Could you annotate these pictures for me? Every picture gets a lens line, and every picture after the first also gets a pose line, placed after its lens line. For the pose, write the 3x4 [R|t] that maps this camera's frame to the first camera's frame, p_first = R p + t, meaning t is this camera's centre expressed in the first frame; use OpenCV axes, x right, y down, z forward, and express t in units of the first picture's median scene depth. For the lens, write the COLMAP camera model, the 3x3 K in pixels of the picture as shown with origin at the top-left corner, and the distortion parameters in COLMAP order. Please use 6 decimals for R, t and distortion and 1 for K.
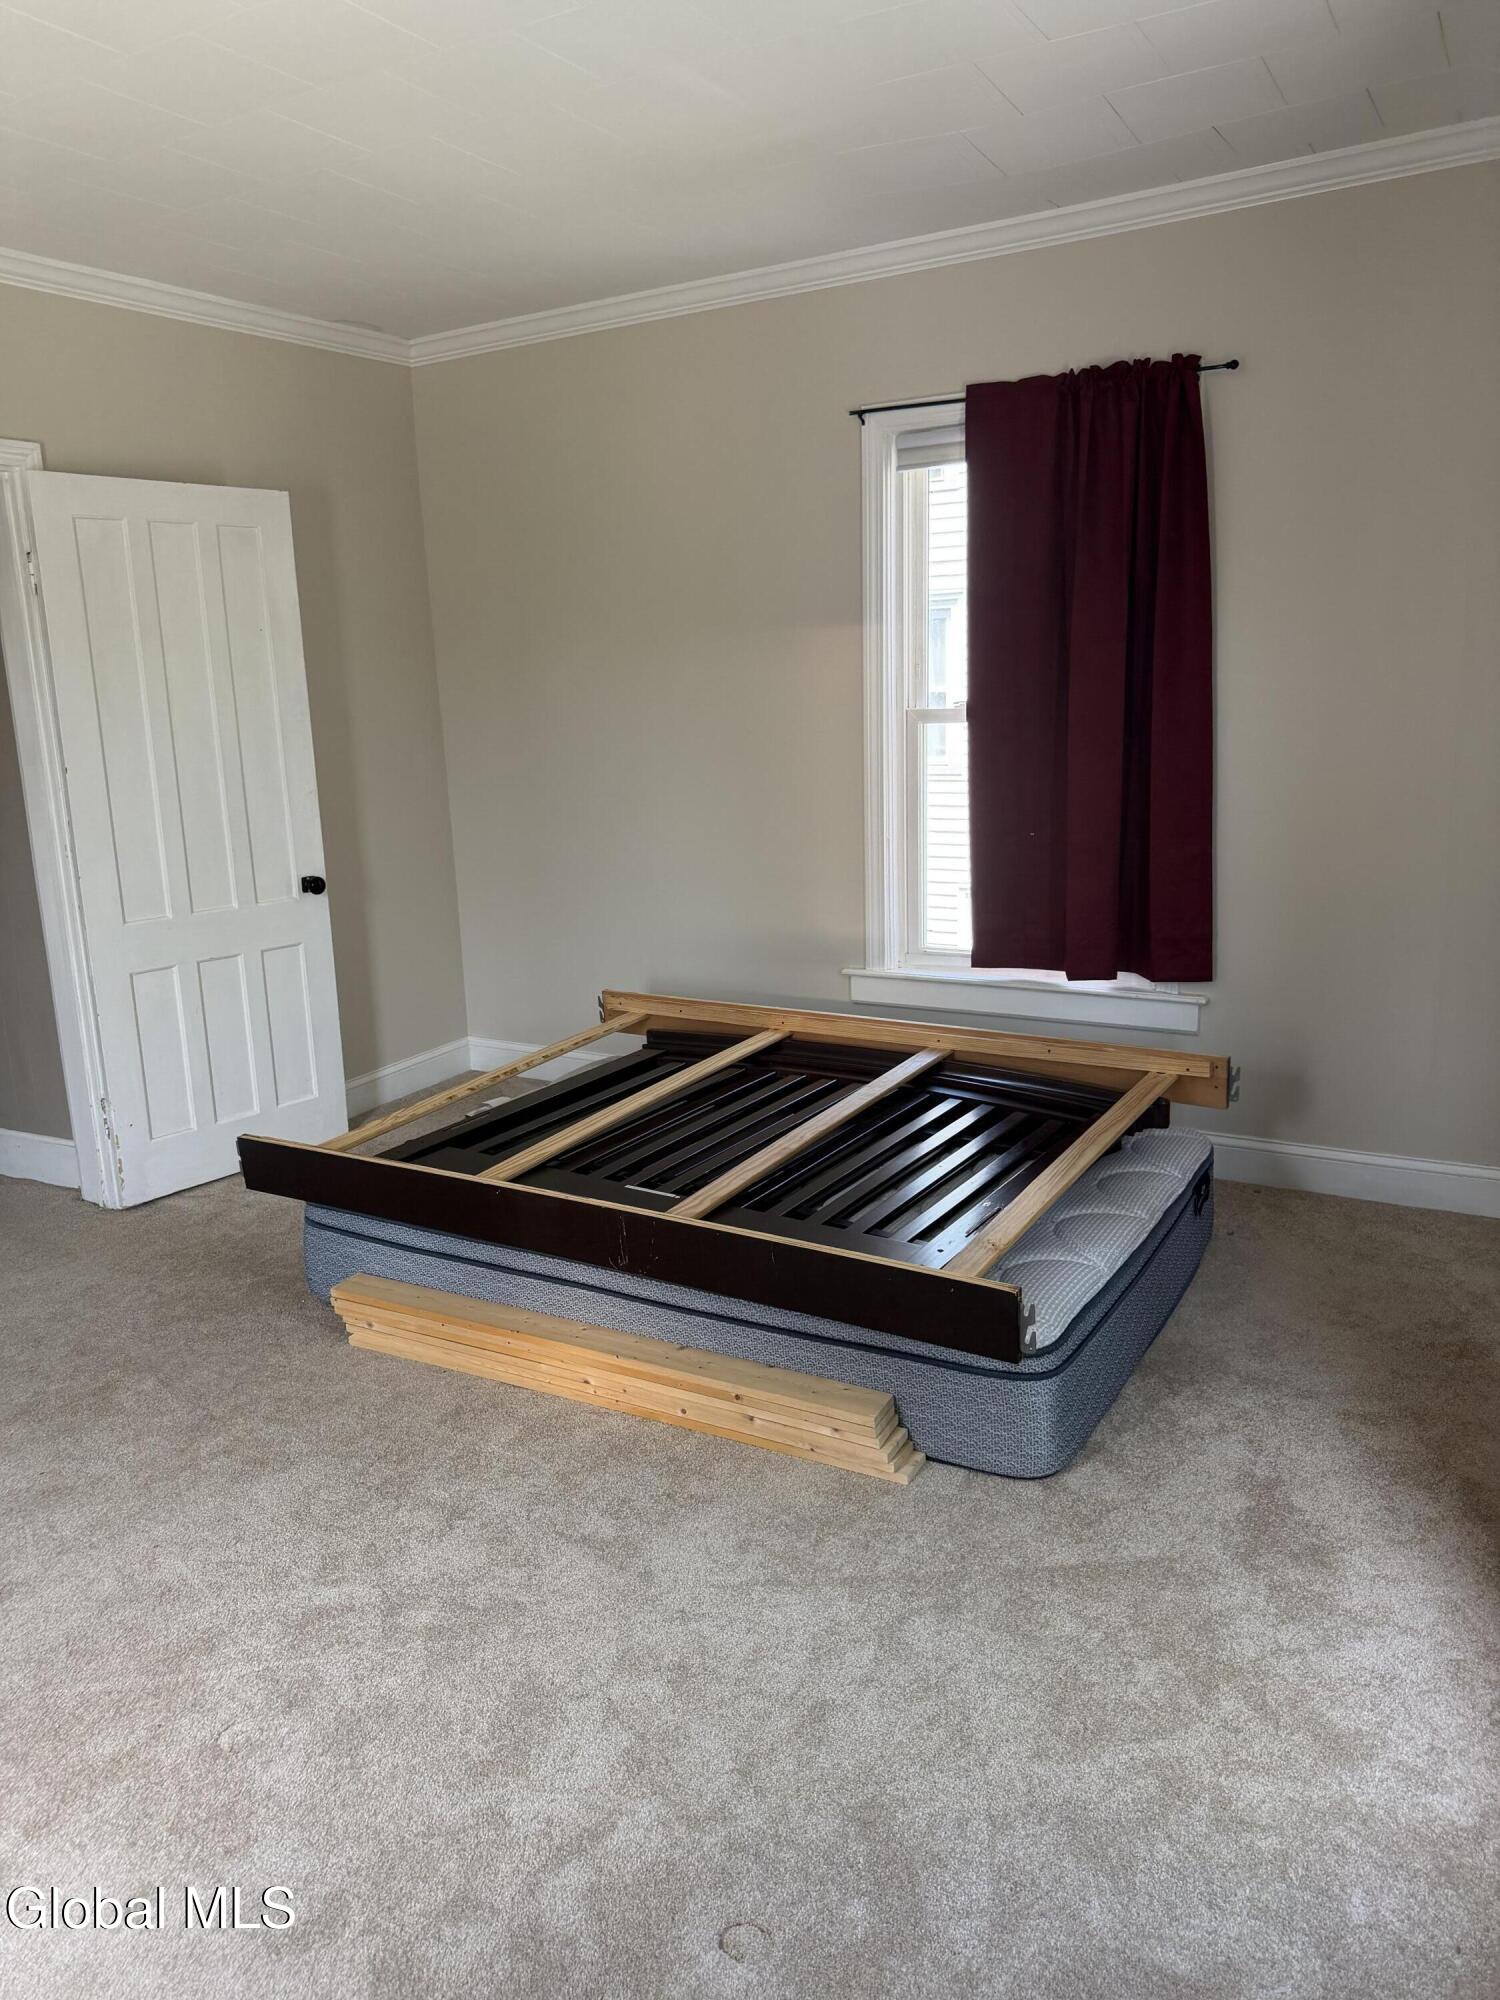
lens RADIAL K [[1421.7, 0, 730.6], [0, 1421.7, 993.2], [0, 0, 1]] dist [0.036275, -0.041081]
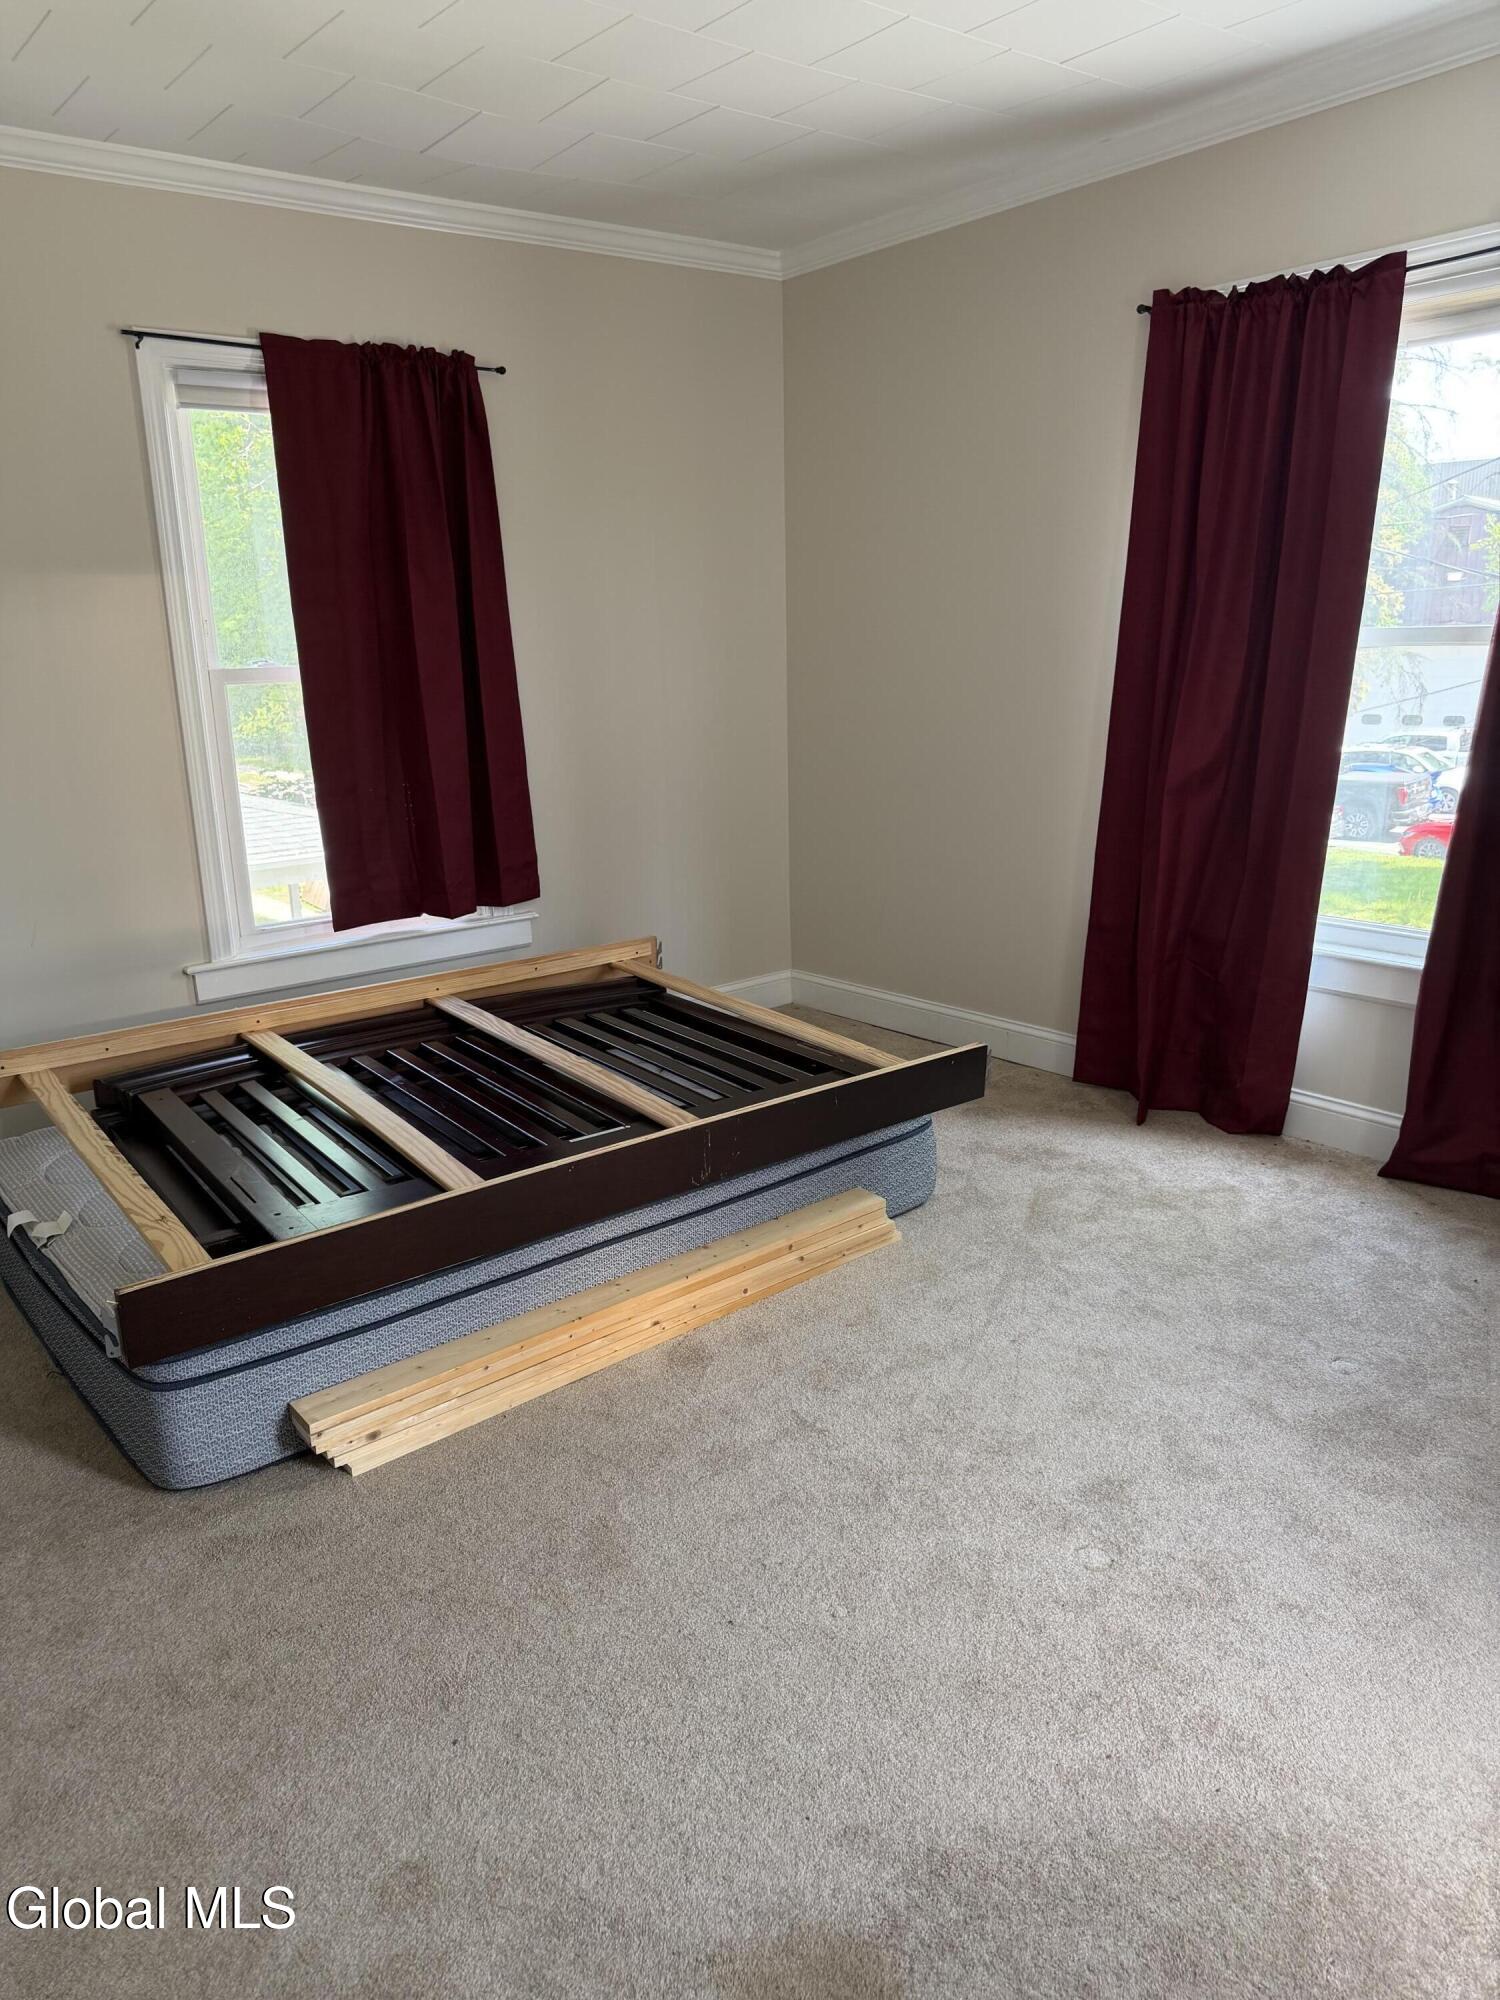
lens RADIAL K [[1421.7, 0, 743.5], [0, 1421.7, 1010.9], [0, 0, 1]] dist [0.036275, -0.041081]
pose [[0.360261, -0.222226, 0.905996, -0.749852], [0.222531, 0.963645, 0.147879, -0.057148], [-0.905921, 0.148337, 0.396615, 0.415961]]
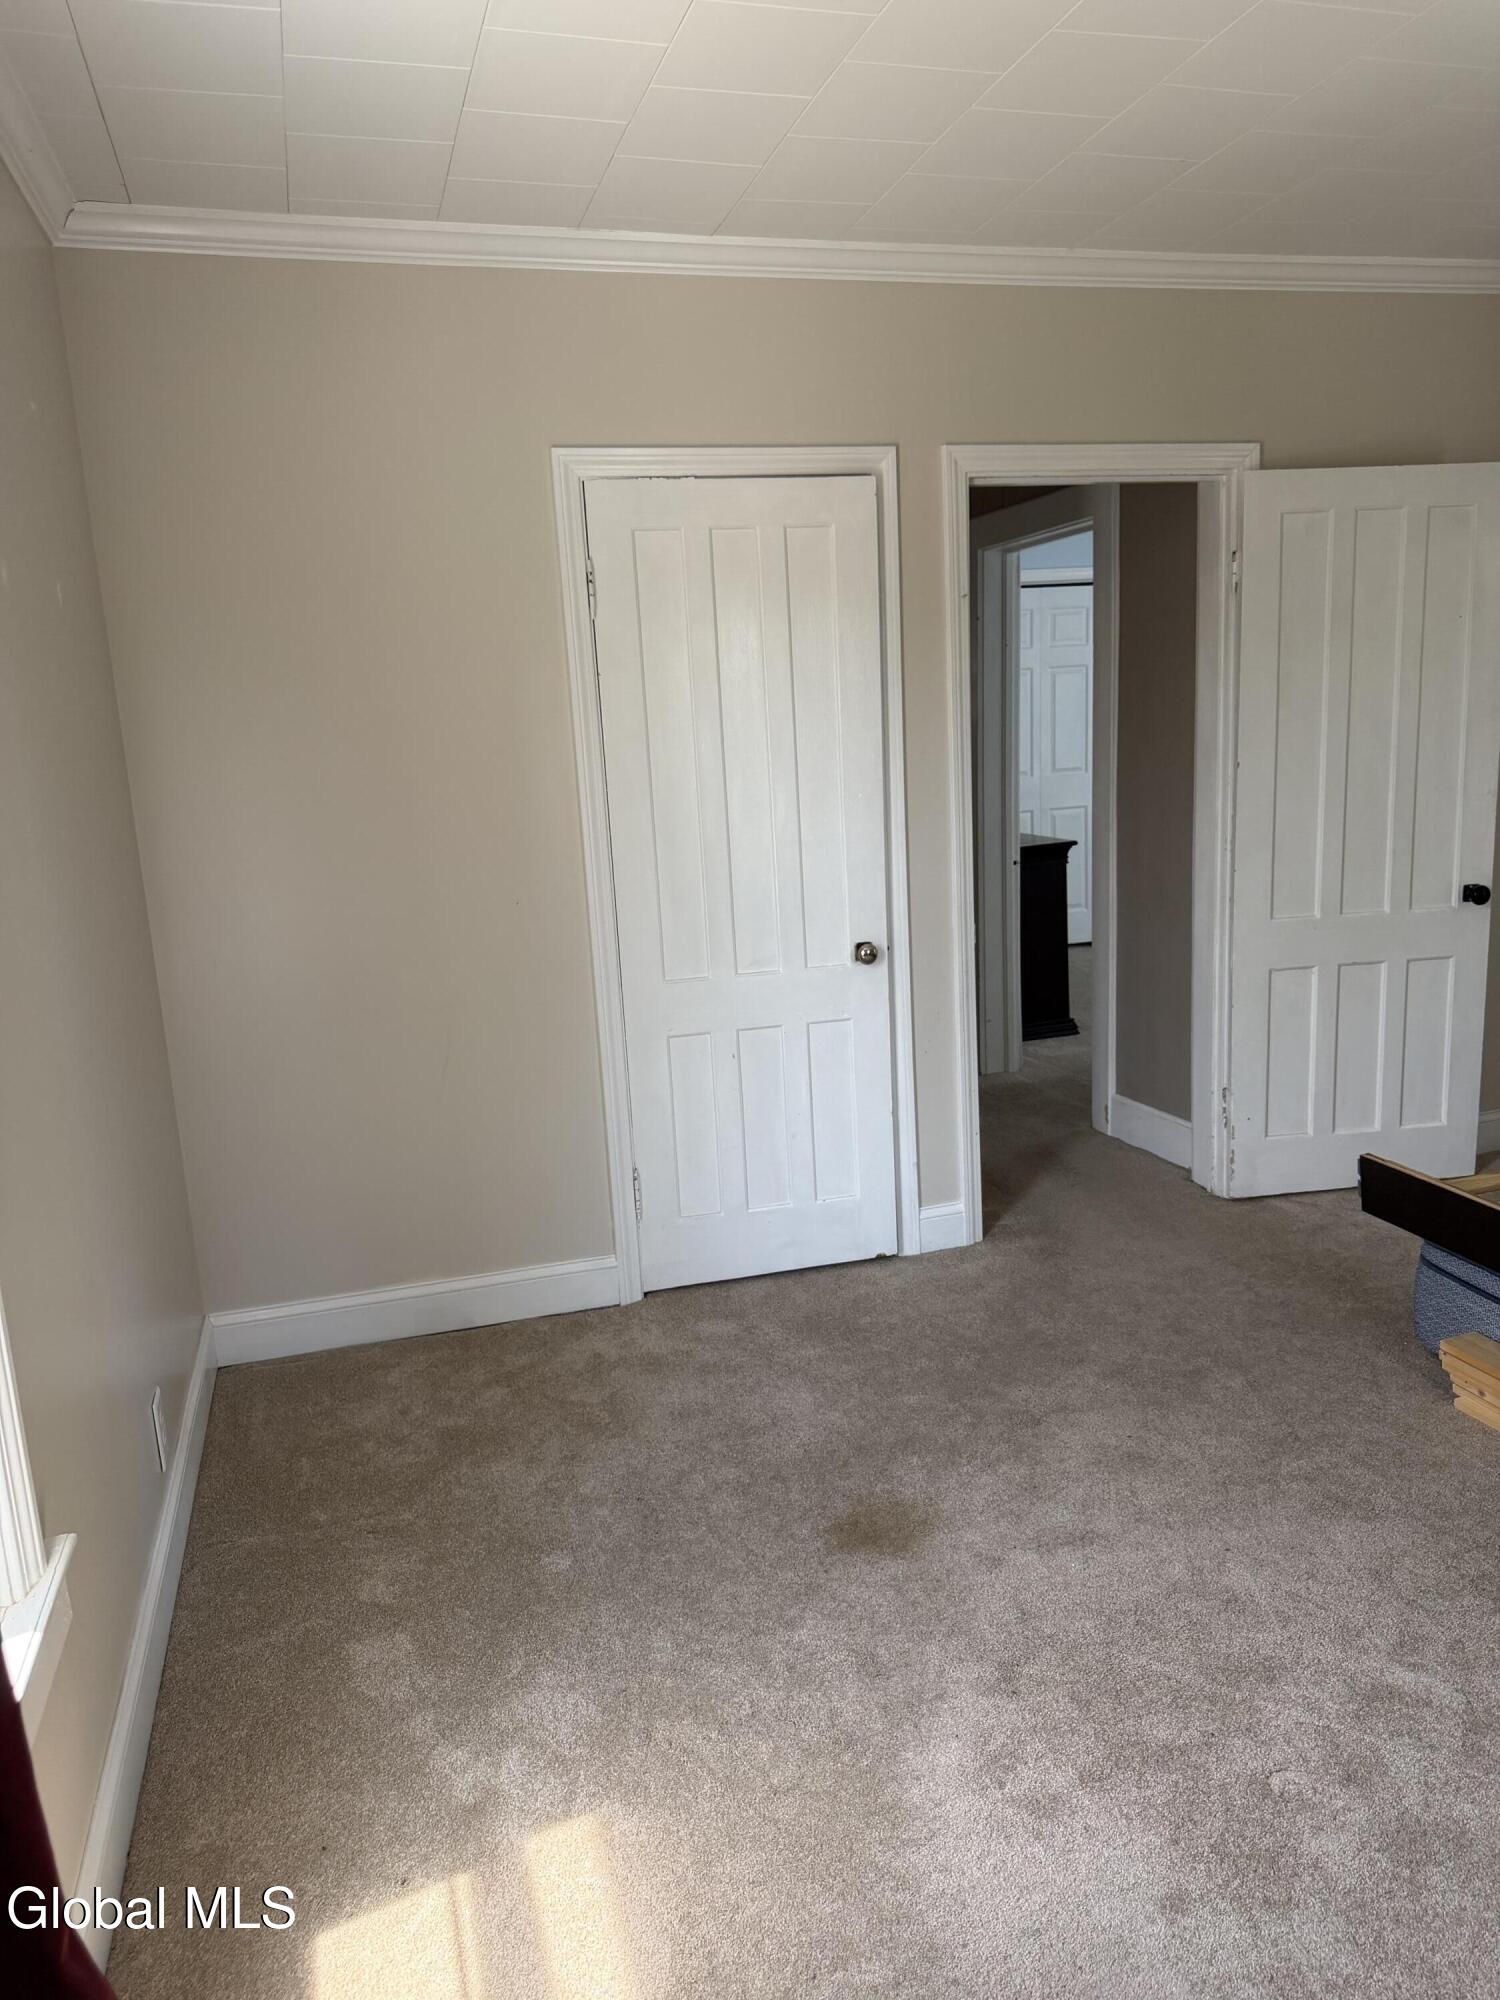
lens RADIAL K [[1421.7, 0, 753.5], [0, 1421.7, 1007.0], [0, 0, 1]] dist [0.036275, -0.041081]
pose [[0.737330, 0.133411, -0.662227, -0.026230], [-0.124779, 0.990333, 0.060581, -0.003583], [0.663908, 0.037964, 0.746850, 0.019301]]
